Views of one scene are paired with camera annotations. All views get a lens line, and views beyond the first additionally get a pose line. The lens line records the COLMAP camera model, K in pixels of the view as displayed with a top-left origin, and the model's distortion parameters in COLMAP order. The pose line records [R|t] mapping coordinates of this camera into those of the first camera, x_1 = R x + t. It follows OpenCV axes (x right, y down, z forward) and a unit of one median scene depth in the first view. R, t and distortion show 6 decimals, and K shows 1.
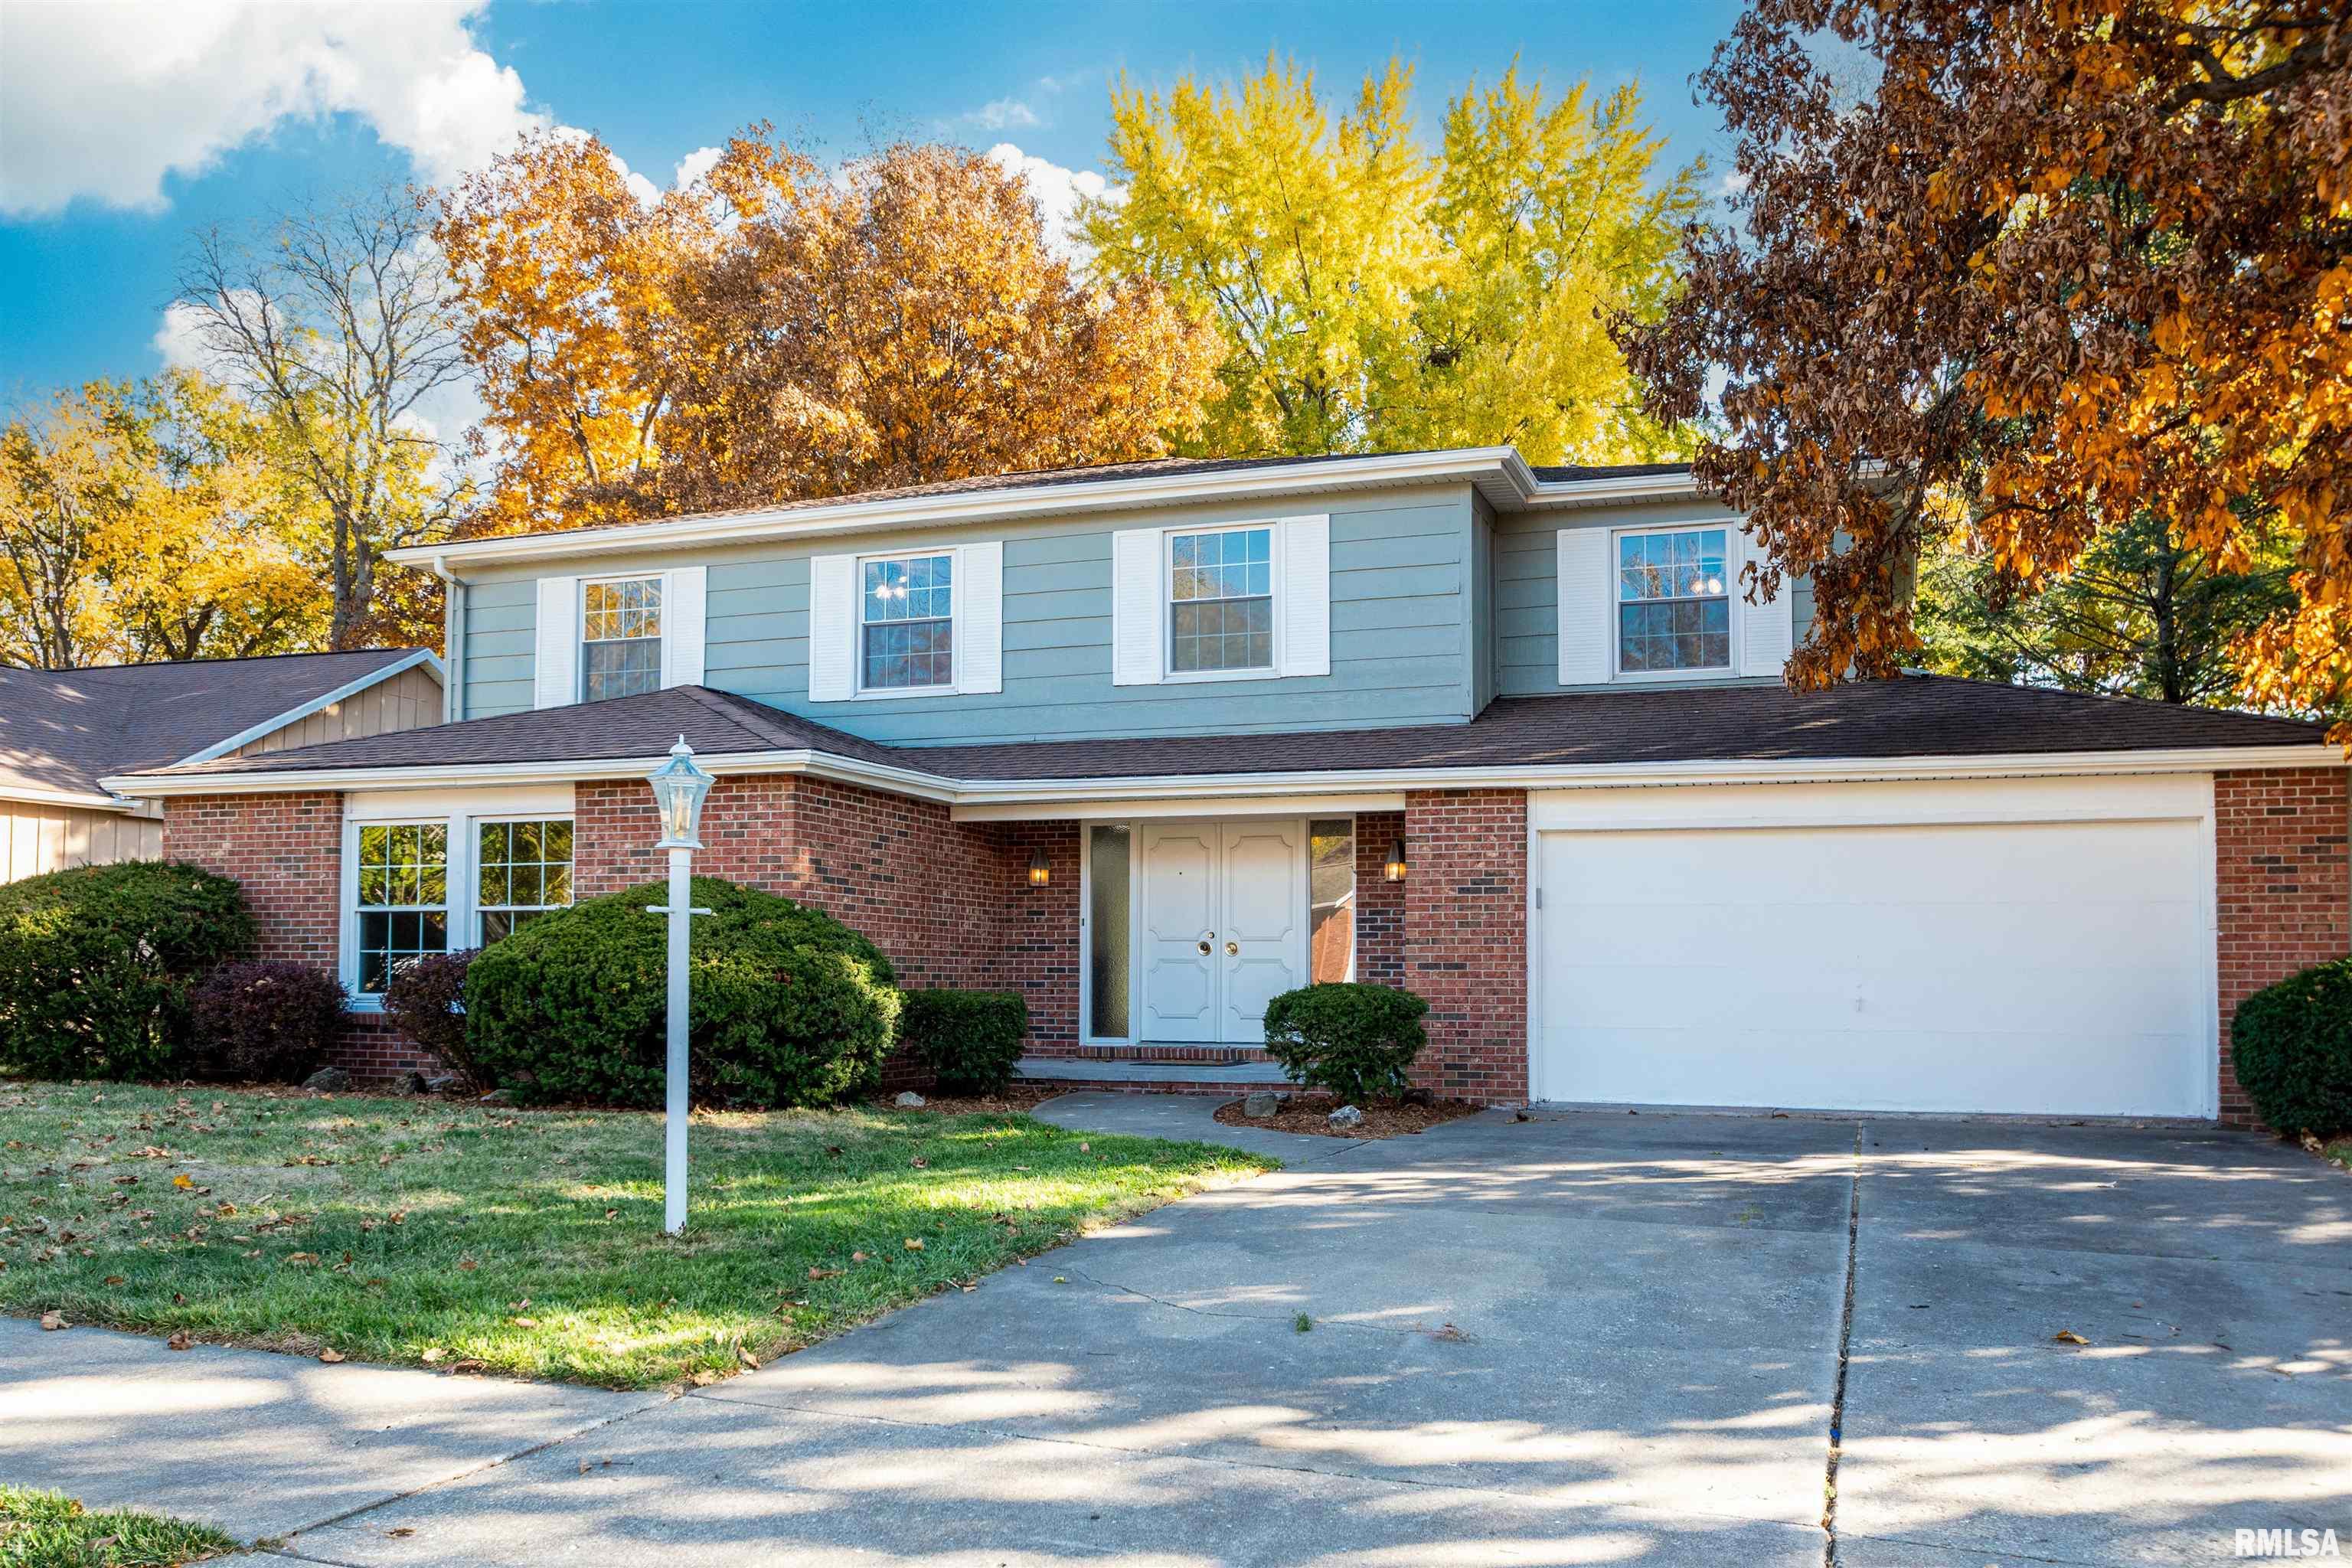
lens RADIAL K [[1889.0, 0, 1178.2], [0, 1889.0, 782.3], [0, 0, 1]] dist [0.005168, -0.000012]
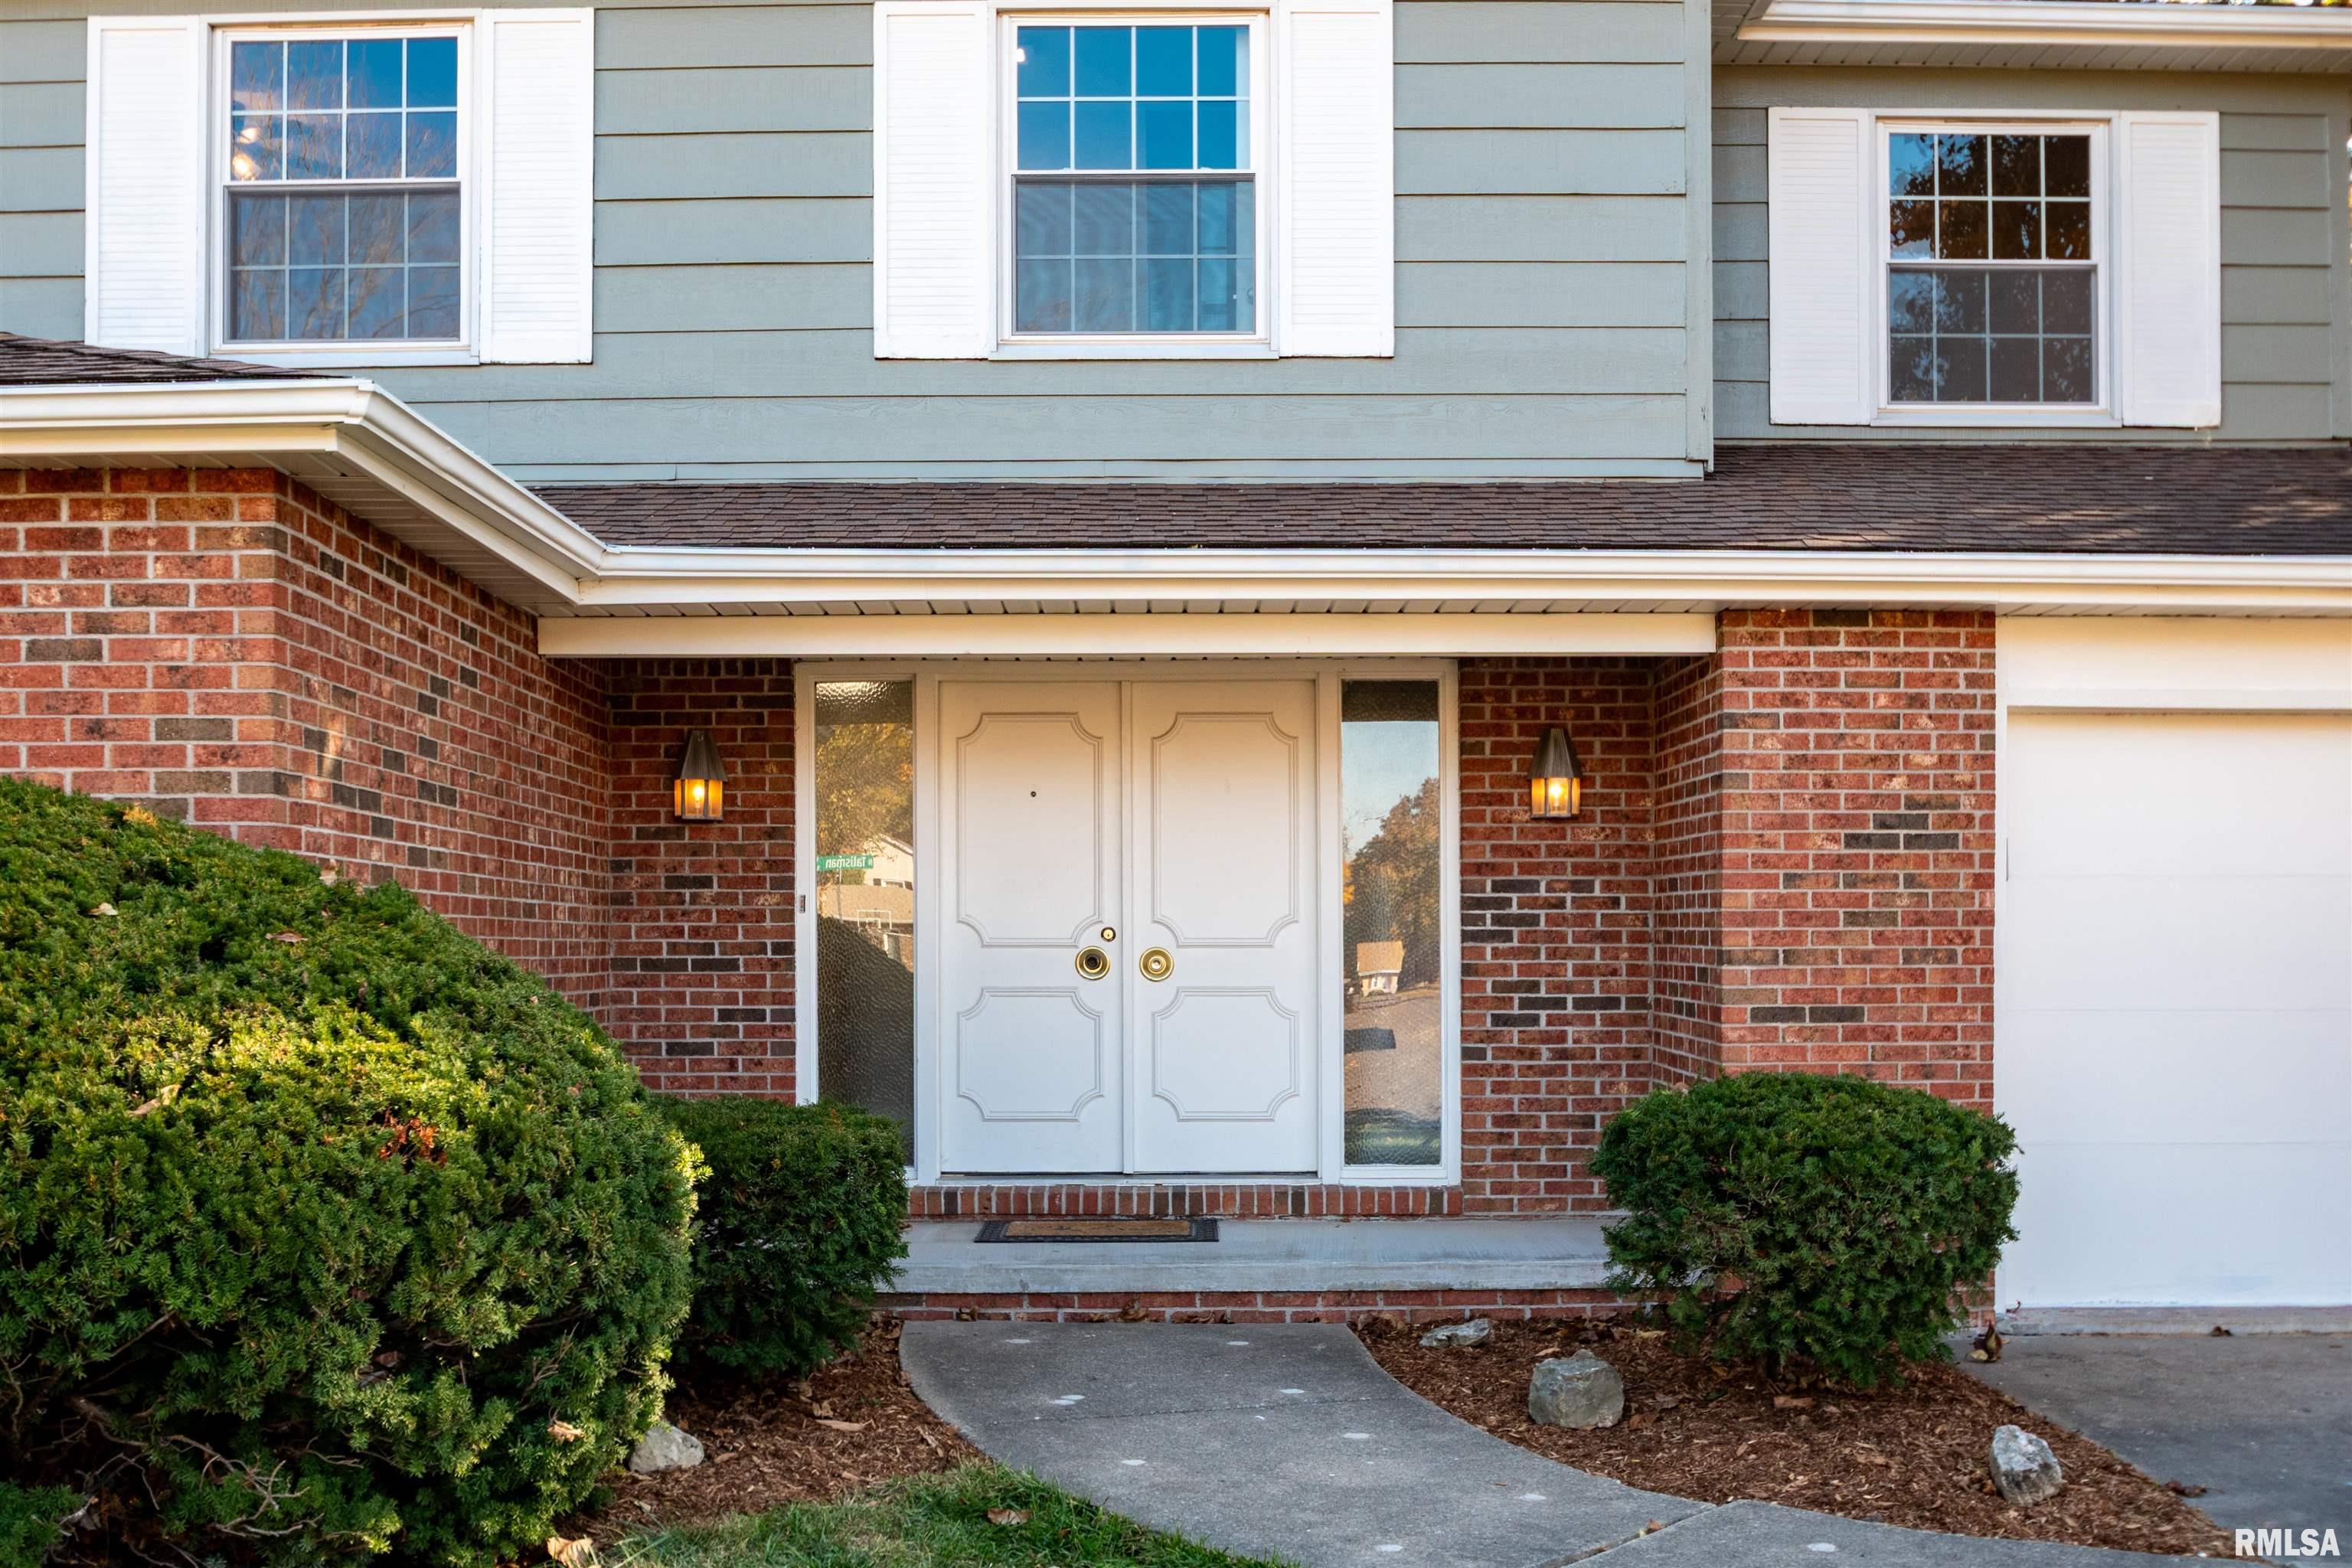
lens RADIAL K [[2476.5, 0, 1163.1], [0, 2476.5, 873.2], [0, 0, 1]] dist [-0.045719, 0.000000]
pose [[0.942919, 0.003604, 0.333003, -0.188193], [-0.028766, 0.997085, 0.070662, 0.029043], [-0.331777, -0.076208, 0.940275, 0.516252]]
